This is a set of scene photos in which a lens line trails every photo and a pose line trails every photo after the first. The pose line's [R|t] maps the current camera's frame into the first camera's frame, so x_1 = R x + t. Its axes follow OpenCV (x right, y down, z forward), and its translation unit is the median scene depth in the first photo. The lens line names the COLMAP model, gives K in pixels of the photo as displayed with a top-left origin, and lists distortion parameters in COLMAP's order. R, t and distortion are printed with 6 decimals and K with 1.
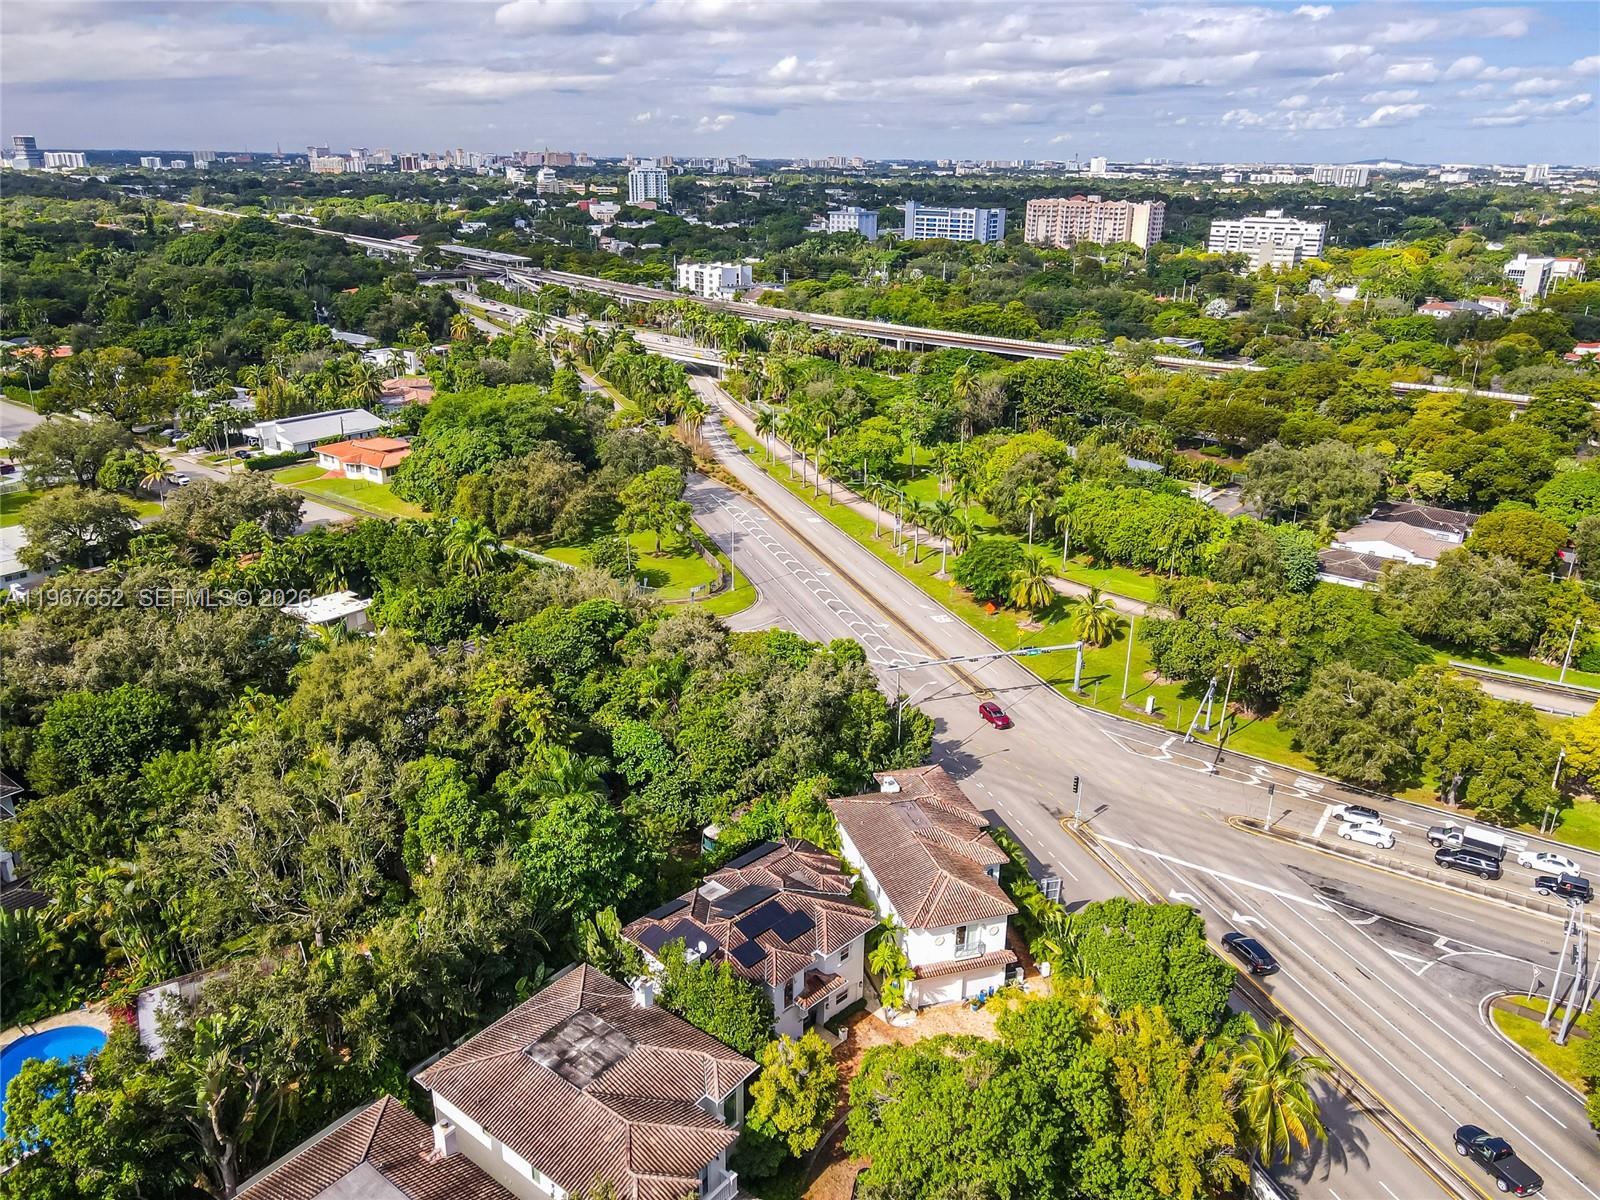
lens RADIAL K [[1175.9, 0, 793.2], [0, 1175.9, 595.9], [0, 0, 1]] dist [0.015960, 0.000486]
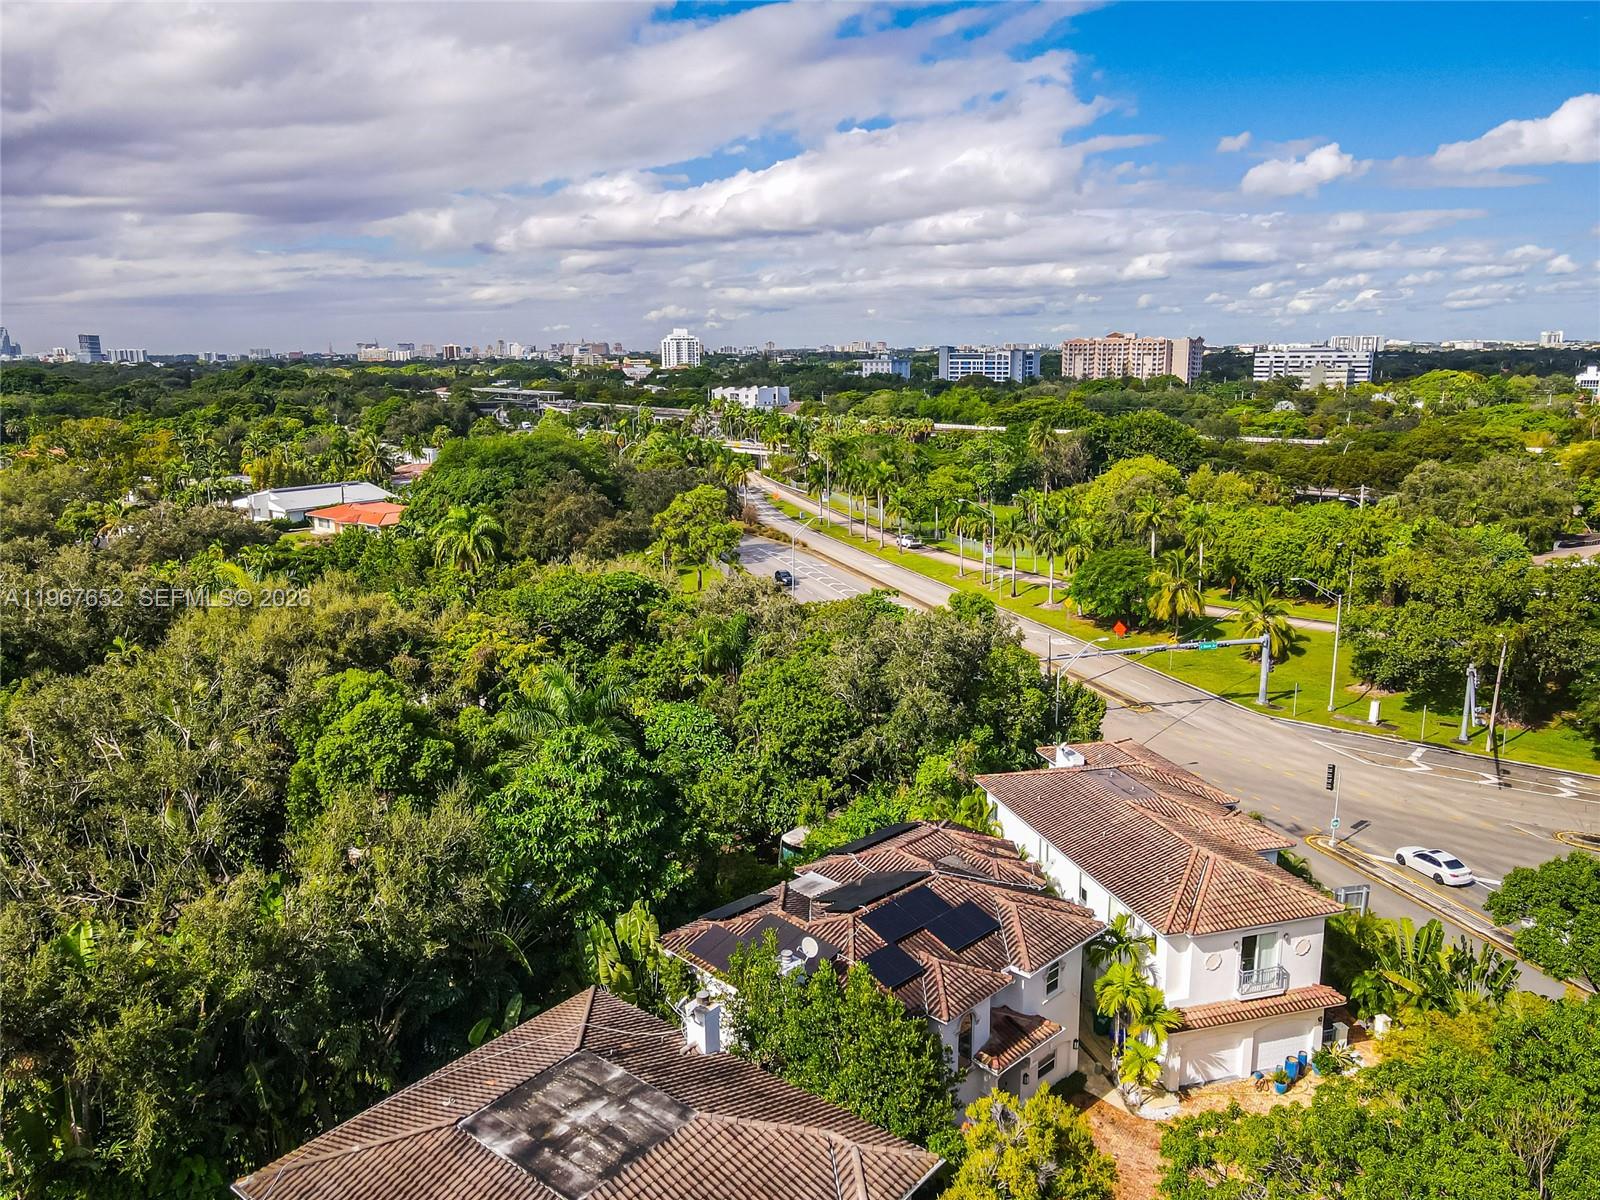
lens RADIAL K [[1175.9, 0, 795.5], [0, 1175.9, 594.4], [0, 0, 1]] dist [0.015960, 0.000486]
pose [[0.999654, -0.013945, -0.022292, -0.048713], [0.010431, 0.988535, -0.150630, 0.154719], [0.024136, 0.150345, 0.988339, 0.310688]]
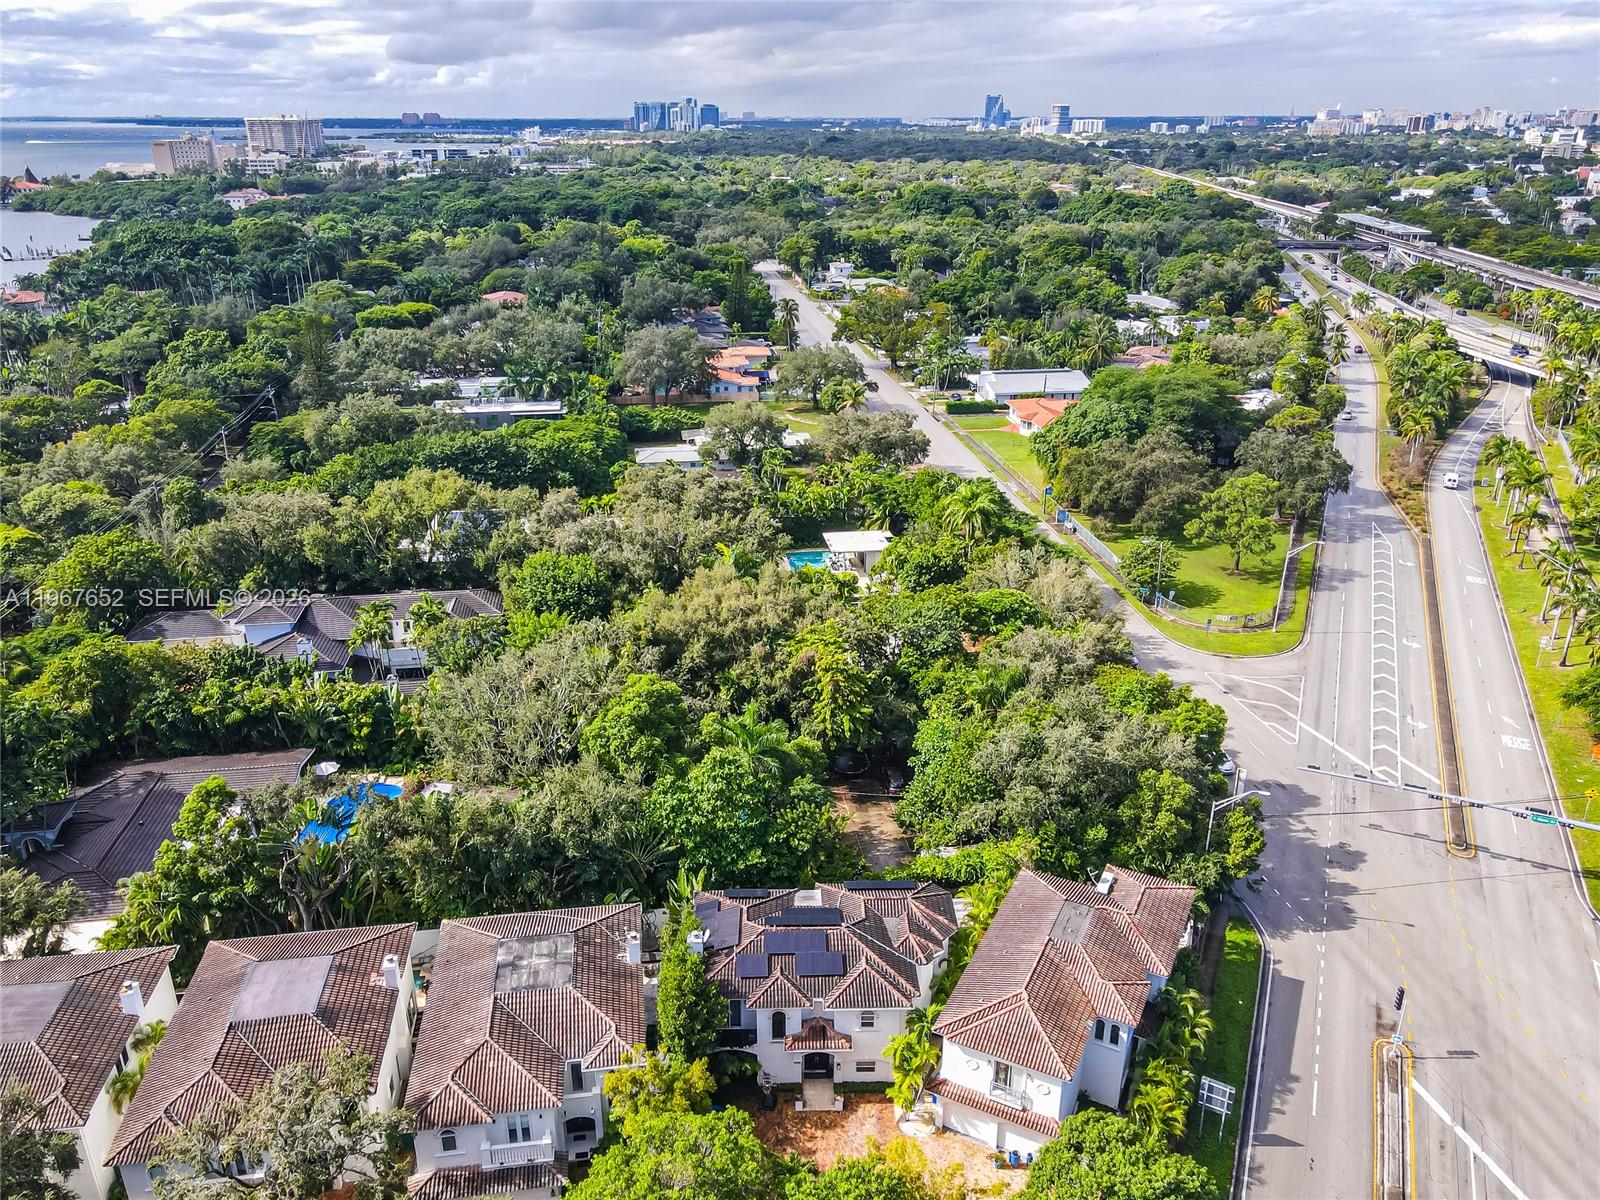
lens RADIAL K [[1175.9, 0, 798.5], [0, 1175.9, 608.9], [0, 0, 1]] dist [0.015960, 0.000486]
pose [[0.724784, 0.257660, -0.638983, 0.371564], [-0.234196, 0.964350, 0.123216, -0.068932], [0.647951, 0.060343, 0.759288, 0.209996]]
